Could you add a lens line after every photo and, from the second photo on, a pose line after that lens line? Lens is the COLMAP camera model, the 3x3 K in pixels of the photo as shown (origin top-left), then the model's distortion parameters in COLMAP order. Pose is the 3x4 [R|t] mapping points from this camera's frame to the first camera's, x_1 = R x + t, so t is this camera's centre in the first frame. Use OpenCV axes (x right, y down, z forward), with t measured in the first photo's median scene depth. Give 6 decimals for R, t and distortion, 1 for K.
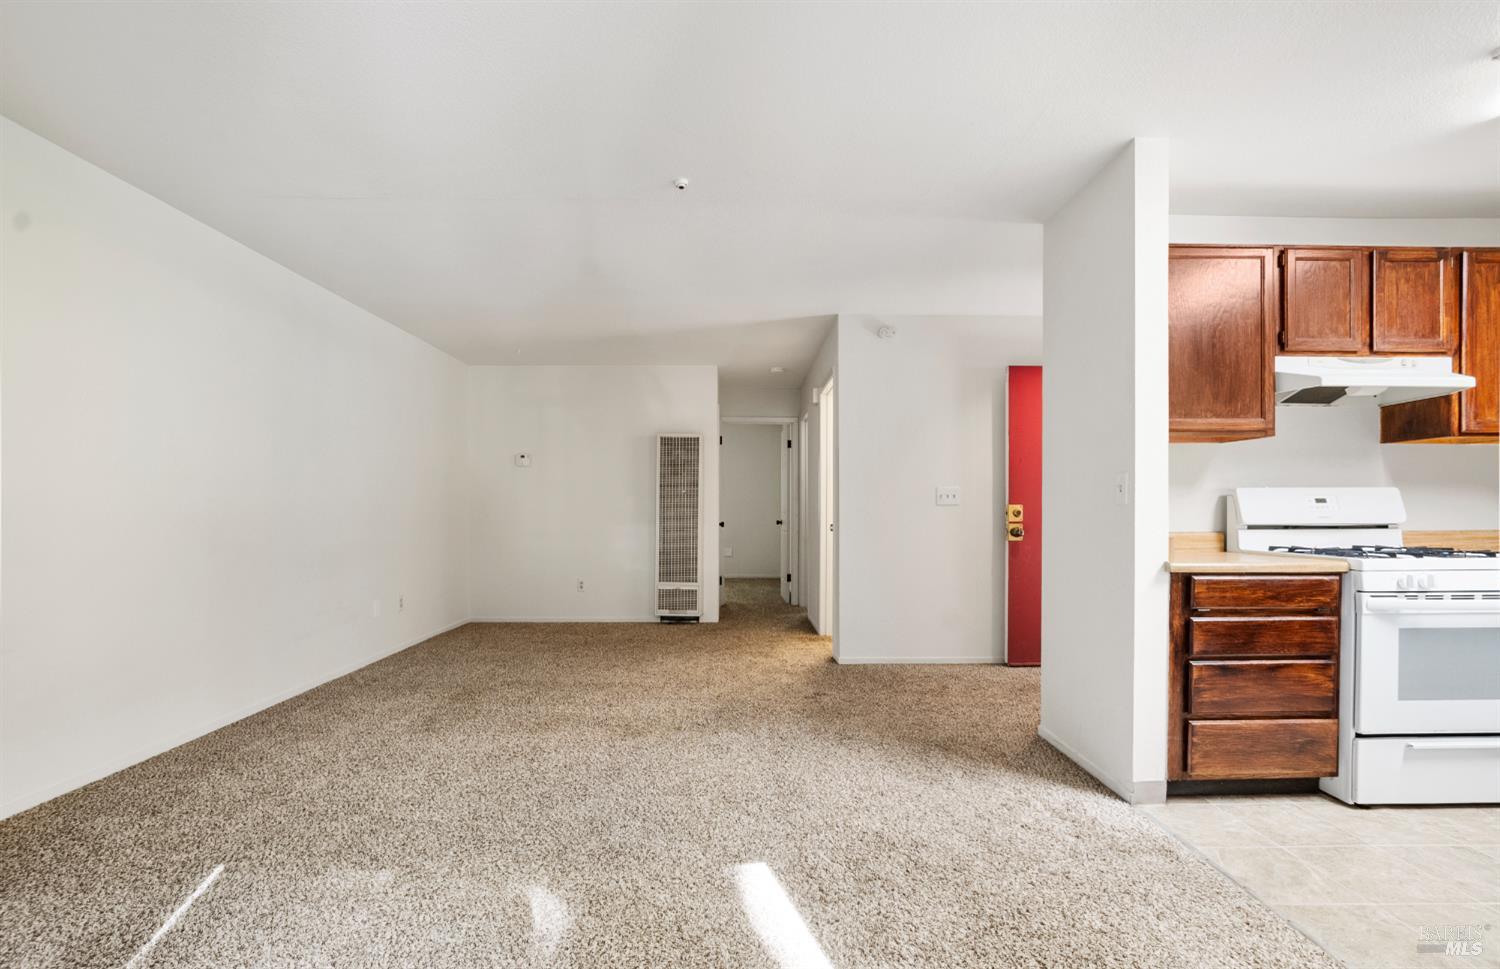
lens RADIAL K [[648.3, 0, 733.8], [0, 648.3, 515.1], [0, 0, 1]] dist [-0.014759, 0.000702]
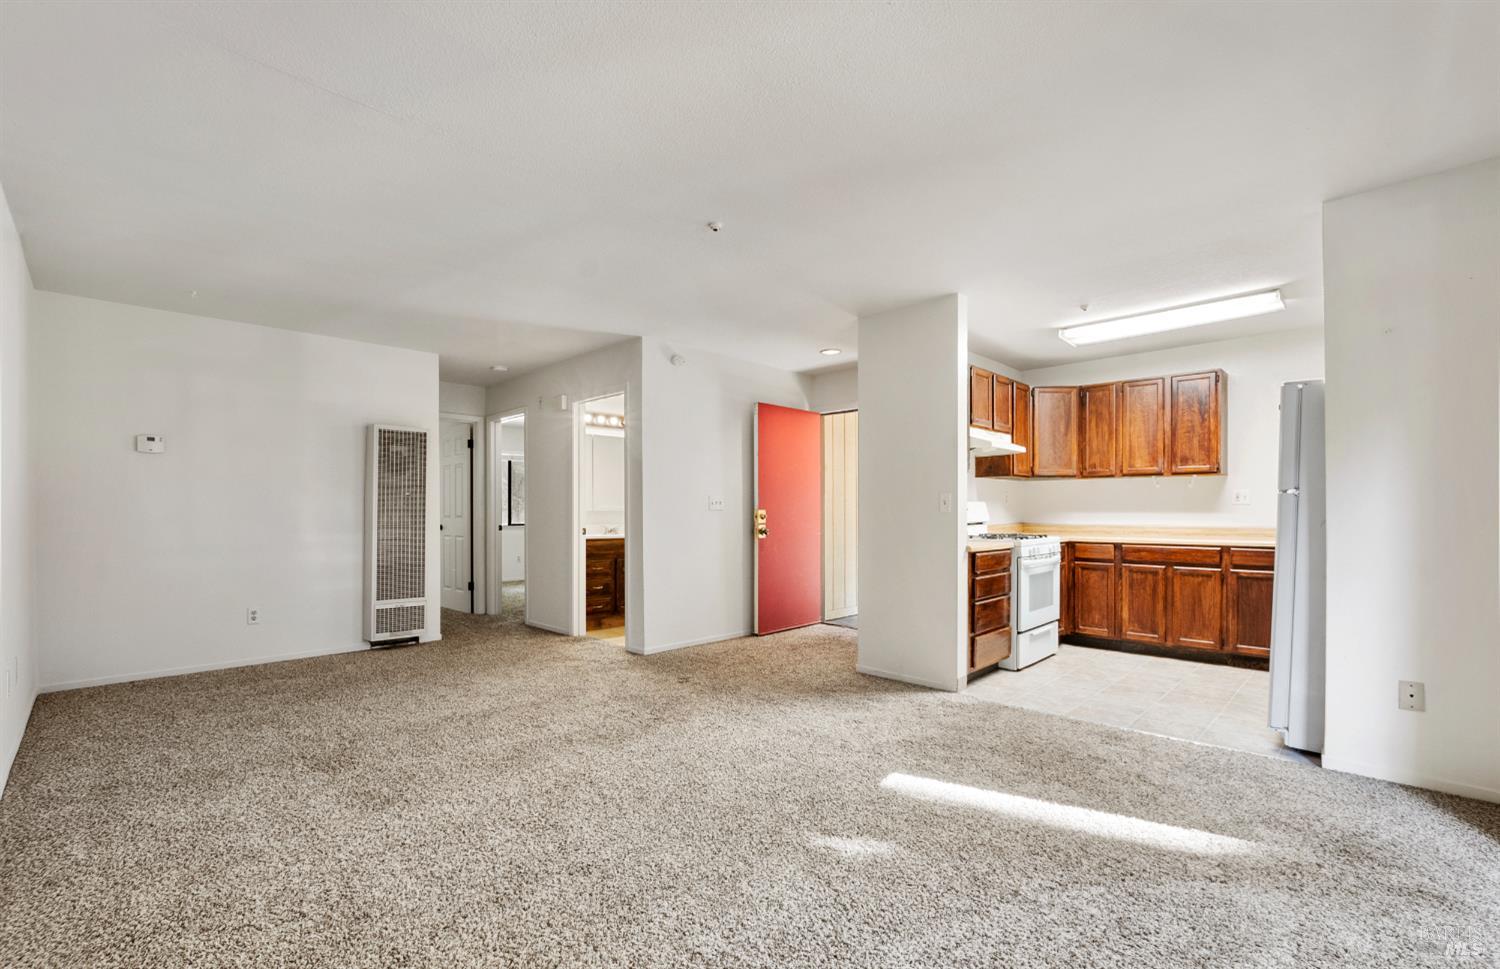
lens RADIAL K [[648.3, 0, 733.8], [0, 648.3, 515.1], [0, 0, 1]] dist [-0.014759, 0.000702]
pose [[0.717690, -0.005828, 0.696339, -0.606347], [0.007111, 0.999974, 0.001040, -0.009498], [-0.696327, 0.004205, 0.717713, 0.127405]]
